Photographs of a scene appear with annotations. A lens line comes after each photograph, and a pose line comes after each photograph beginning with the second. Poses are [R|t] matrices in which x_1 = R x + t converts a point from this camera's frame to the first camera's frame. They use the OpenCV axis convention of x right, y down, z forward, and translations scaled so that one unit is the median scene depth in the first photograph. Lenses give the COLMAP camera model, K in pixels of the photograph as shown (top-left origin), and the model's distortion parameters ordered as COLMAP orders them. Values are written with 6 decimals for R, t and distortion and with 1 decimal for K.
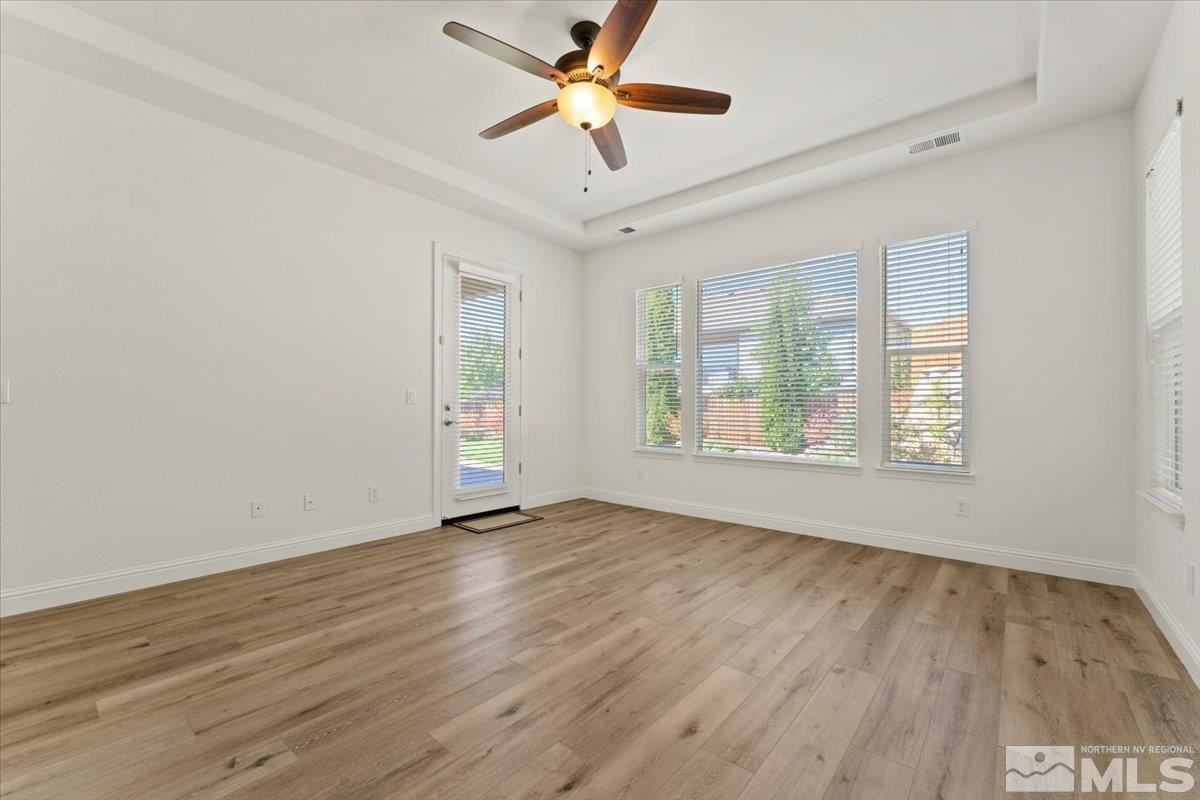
lens RADIAL K [[488.1, 0, 598.1], [0, 488.1, 396.7], [0, 0, 1]] dist [0.000333, 0.000948]
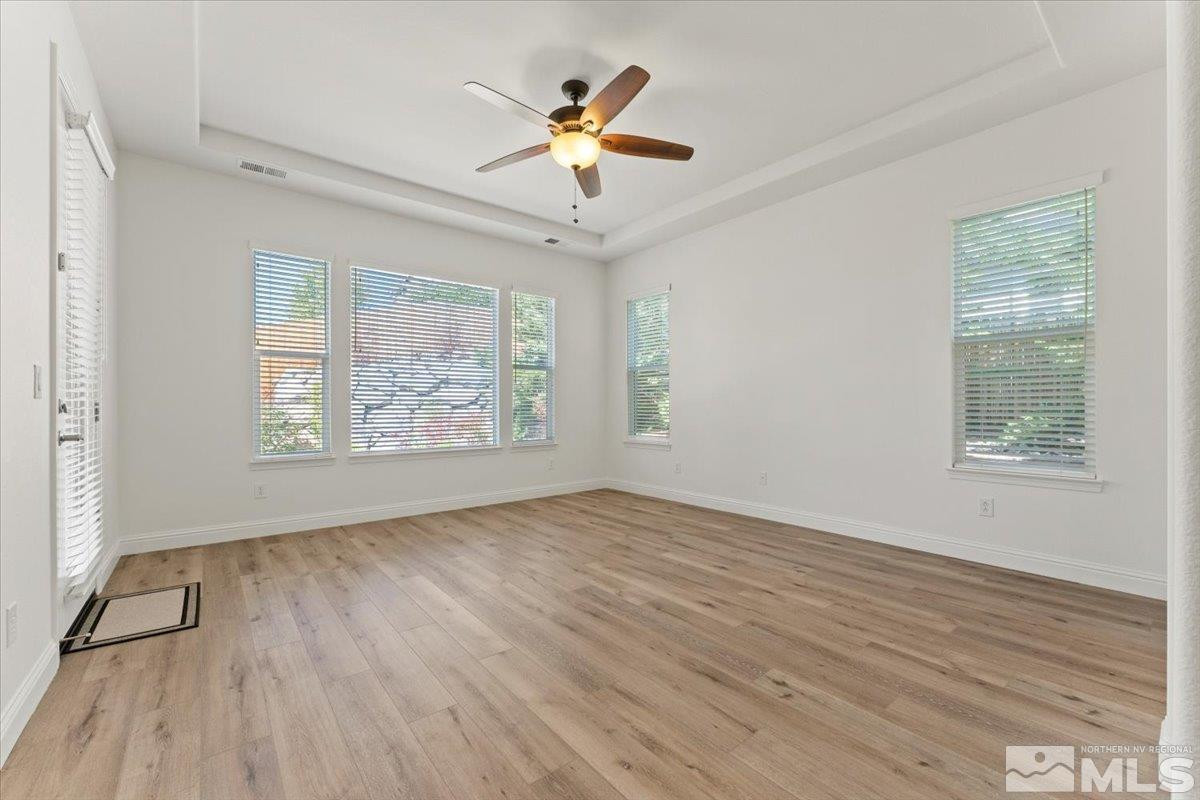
lens RADIAL K [[488.1, 0, 596.2], [0, 488.1, 407.6], [0, 0, 1]] dist [0.000333, 0.000948]
pose [[0.192741, -0.003927, 0.981242, -1.047909], [-0.017575, 0.999818, 0.007454, 0.017710], [-0.981092, -0.018682, 0.192637, 0.643831]]
